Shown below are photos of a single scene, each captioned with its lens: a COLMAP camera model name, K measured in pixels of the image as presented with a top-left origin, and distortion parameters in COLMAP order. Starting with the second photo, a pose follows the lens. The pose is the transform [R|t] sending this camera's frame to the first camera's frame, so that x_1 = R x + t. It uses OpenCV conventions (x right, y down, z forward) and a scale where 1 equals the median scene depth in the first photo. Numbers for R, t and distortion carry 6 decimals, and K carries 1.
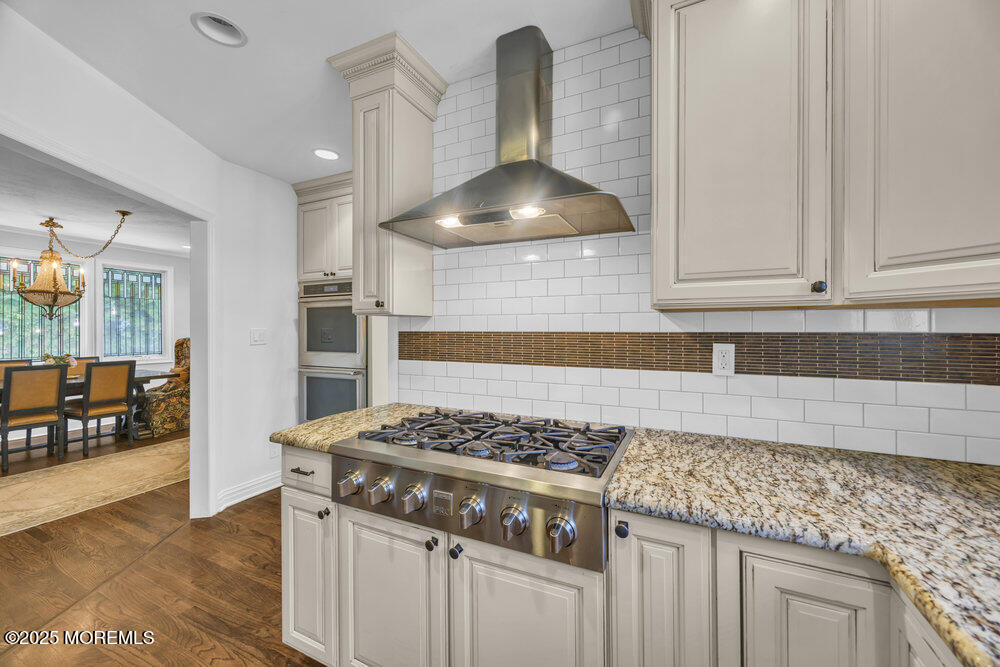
lens RADIAL K [[388.5, 0, 498.2], [0, 388.5, 326.2], [0, 0, 1]] dist [0.006912, -0.000213]
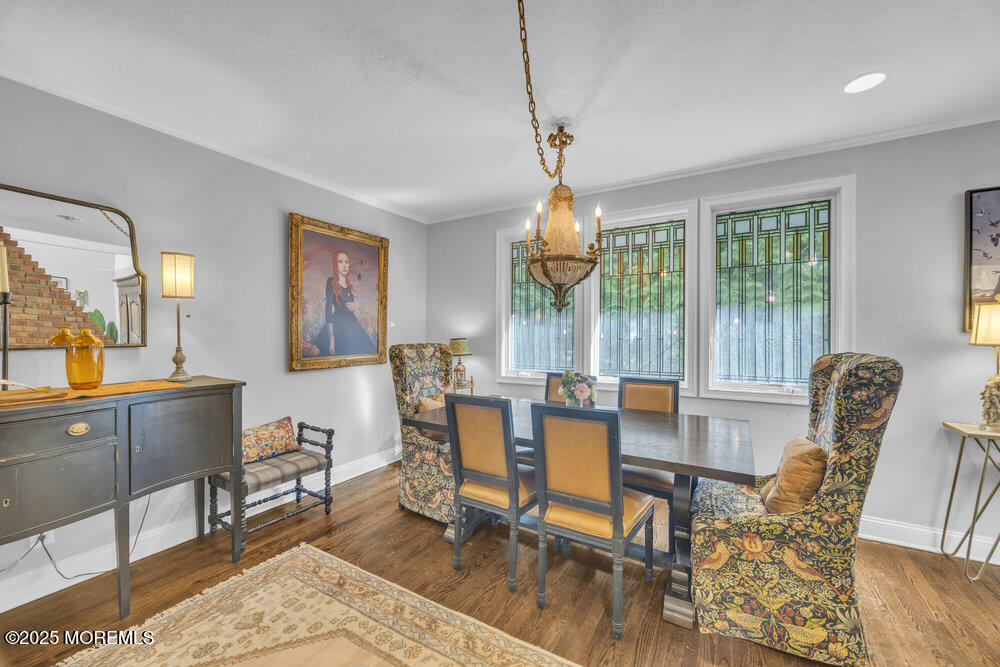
lens RADIAL K [[388.5, 0, 498.2], [0, 388.5, 326.2], [0, 0, 1]] dist [0.006912, -0.000213]
pose [[-0.079402, 0.007675, -0.996813, -0.505194], [0.018432, 0.999811, 0.006230, -0.002798], [0.996672, -0.017879, -0.079528, 0.843771]]
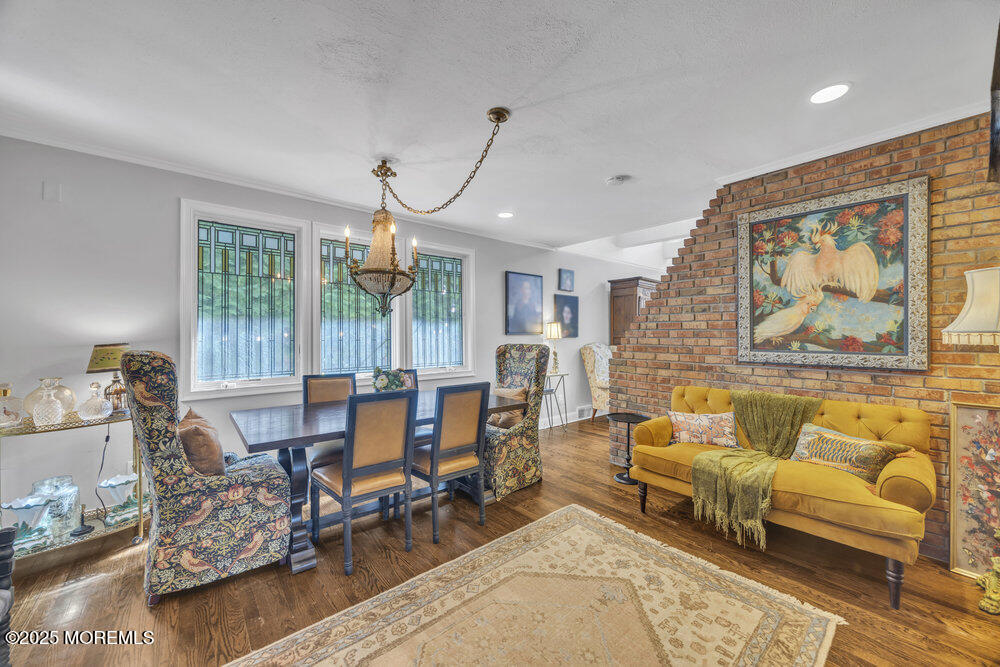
lens RADIAL K [[386.0, 0, 504.6], [0, 386.0, 334.2], [0, 0, 1]] dist [0.003693, -0.000106]
pose [[0.918027, 0.003165, -0.396504, -0.618031], [-0.000035, 0.999969, 0.007899, 0.007863], [0.396517, -0.007238, 0.917999, 0.429197]]
